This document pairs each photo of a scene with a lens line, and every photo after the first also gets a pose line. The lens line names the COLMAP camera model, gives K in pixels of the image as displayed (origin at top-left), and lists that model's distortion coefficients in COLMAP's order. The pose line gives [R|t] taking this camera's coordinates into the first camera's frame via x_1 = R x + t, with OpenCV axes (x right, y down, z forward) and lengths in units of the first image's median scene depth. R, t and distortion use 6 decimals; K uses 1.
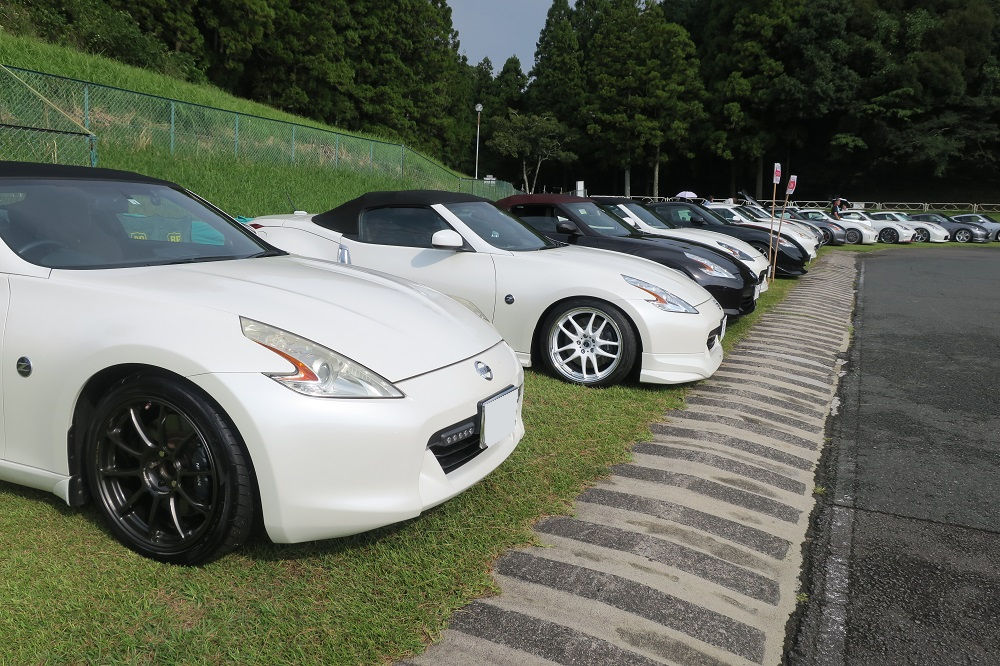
lens RADIAL K [[789.3, 0, 505.7], [0, 789.3, 340.4], [0, 0, 1]] dist [0.001591, 0.012002]
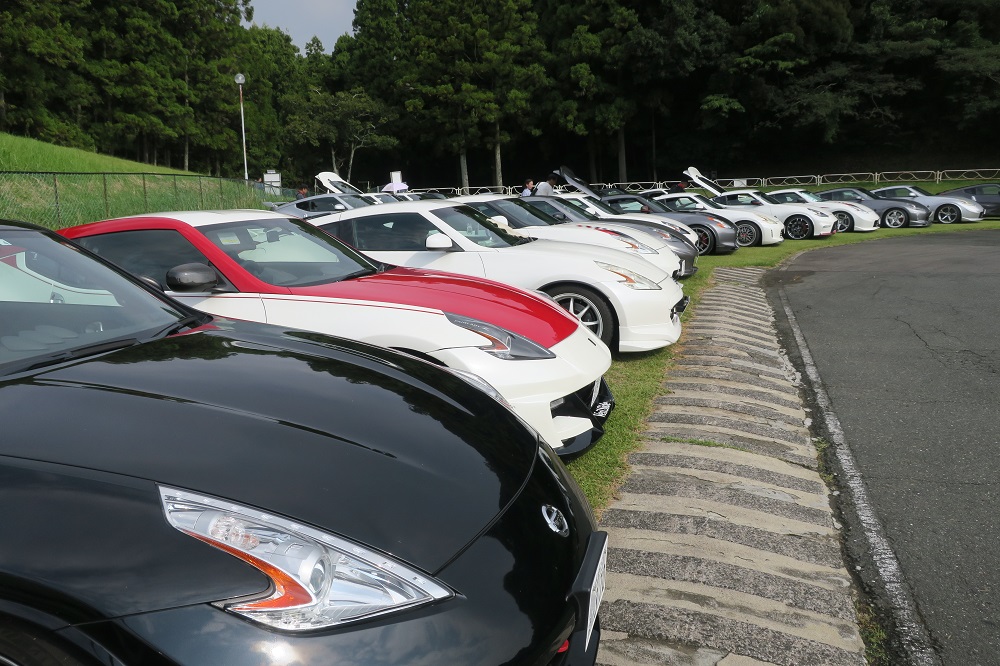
lens RADIAL K [[789.3, 0, 502.8], [0, 789.3, 336.5], [0, 0, 1]] dist [0.001591, 0.012002]
pose [[0.989080, -0.080334, 0.123558, 0.089453], [0.080056, 0.996764, 0.007223, -0.037454], [-0.123738, 0.002748, 0.992311, 0.217766]]
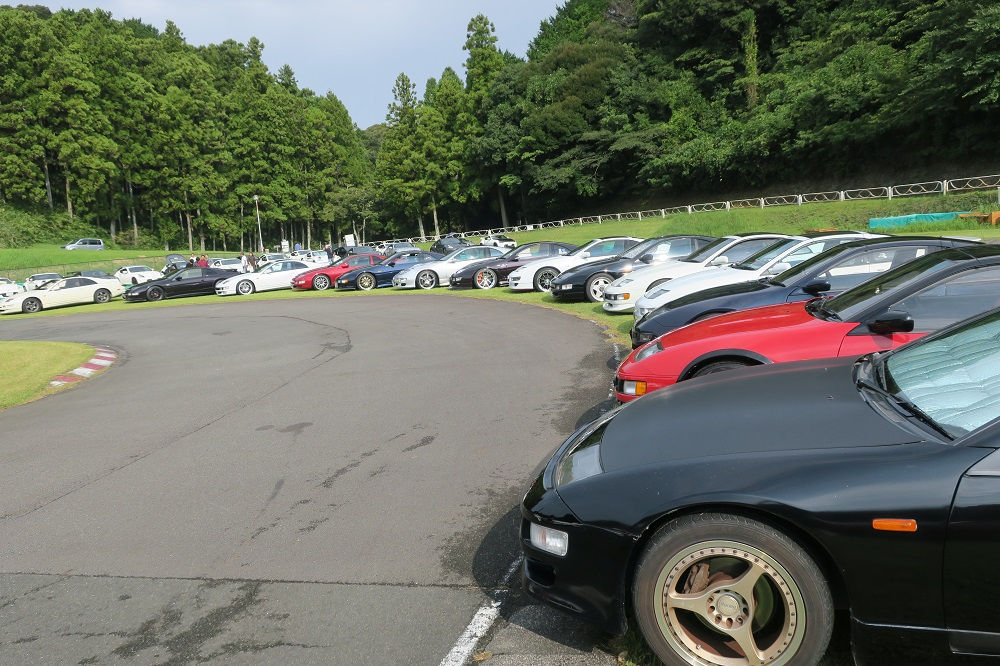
lens RADIAL K [[789.3, 0, 499.1], [0, 789.3, 336.1], [0, 0, 1]] dist [0.001591, 0.012002]
pose [[0.933118, -0.078676, -0.350857, 0.809982], [0.063898, 0.996520, -0.053520, 0.065810], [0.353846, 0.027521, 0.934899, -0.194575]]
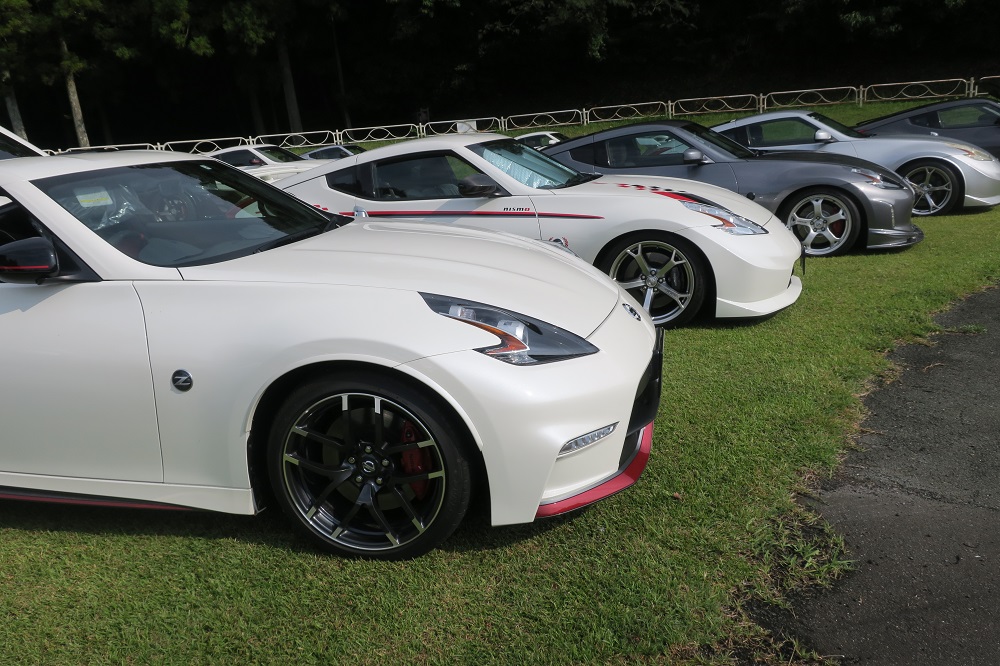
lens RADIAL K [[789.3, 0, 497.7], [0, 789.3, 328.0], [0, 0, 1]] dist [0.001591, 0.012002]
pose [[0.918839, -0.184588, 0.348801, 0.259076], [0.164985, 0.982594, 0.085379, -0.081924], [-0.358490, -0.020903, 0.933300, 0.507095]]
